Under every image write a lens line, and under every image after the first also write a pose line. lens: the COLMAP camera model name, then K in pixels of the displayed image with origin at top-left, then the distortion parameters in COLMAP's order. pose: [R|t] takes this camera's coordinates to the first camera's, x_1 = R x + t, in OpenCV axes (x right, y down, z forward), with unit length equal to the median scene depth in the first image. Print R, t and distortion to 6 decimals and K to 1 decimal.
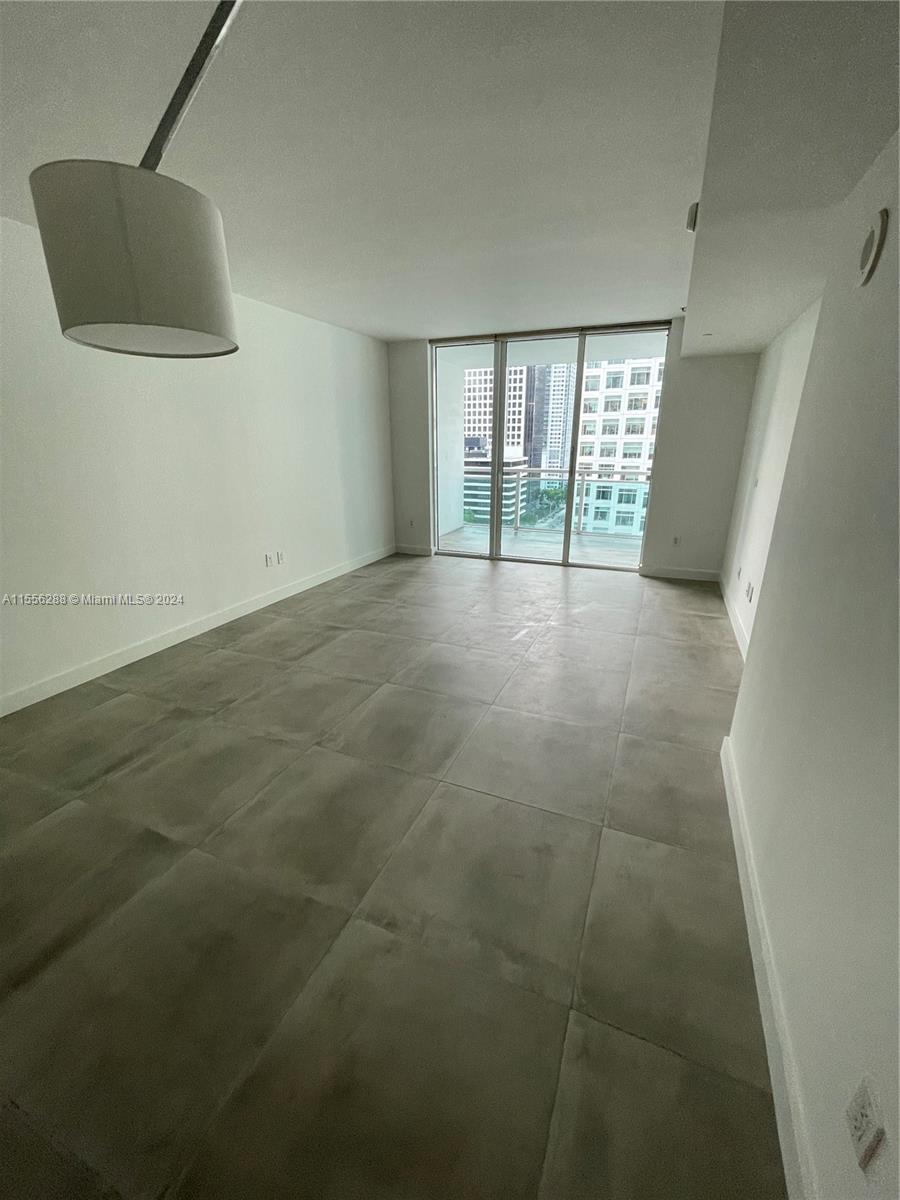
lens RADIAL K [[481.3, 0, 457.1], [0, 481.3, 601.9], [0, 0, 1]] dist [-0.001789, -0.000050]
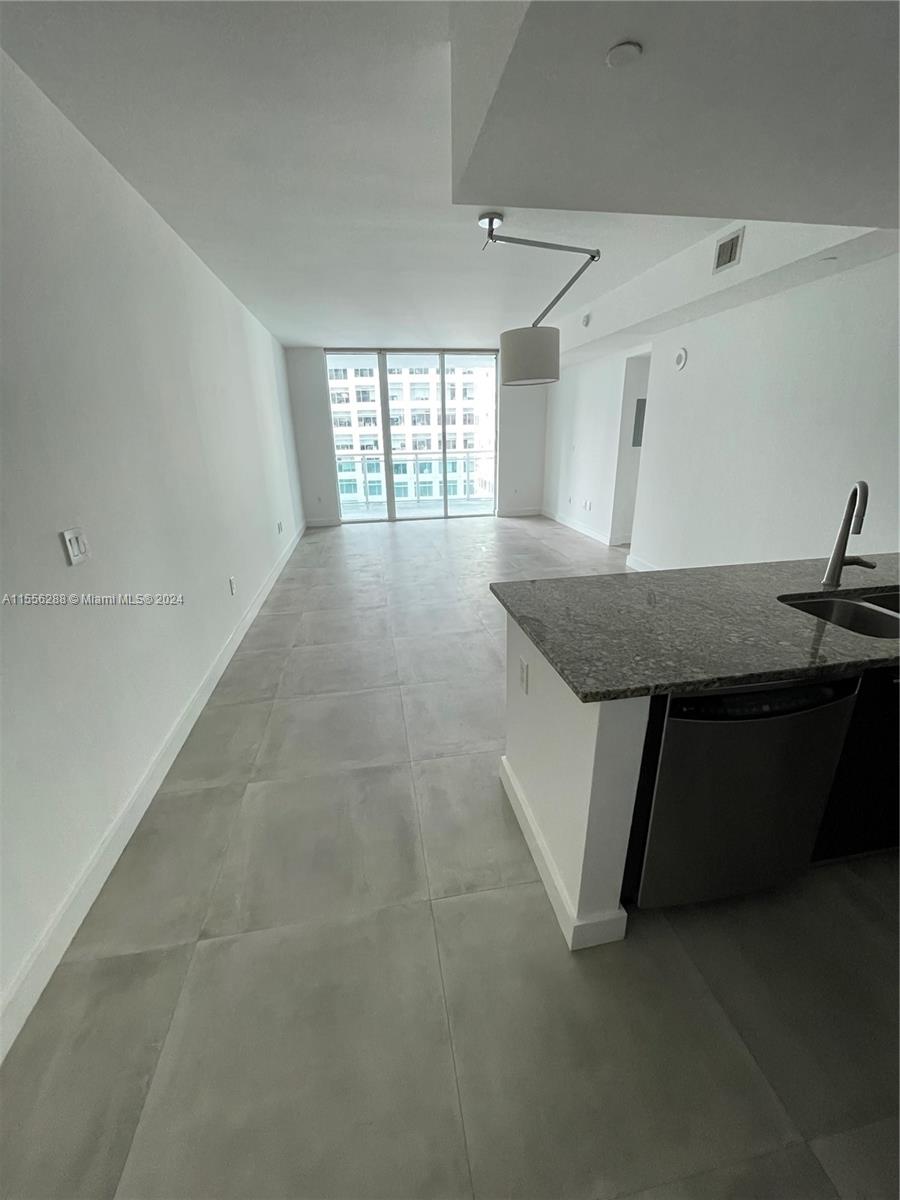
lens RADIAL K [[481.3, 0, 457.1], [0, 481.3, 601.9], [0, 0, 1]] dist [-0.001789, -0.000050]
pose [[0.838718, -0.197150, 0.507627, -0.529416], [0.190935, 0.979453, 0.064927, 0.080651], [-0.509997, 0.042469, 0.859127, -0.208894]]
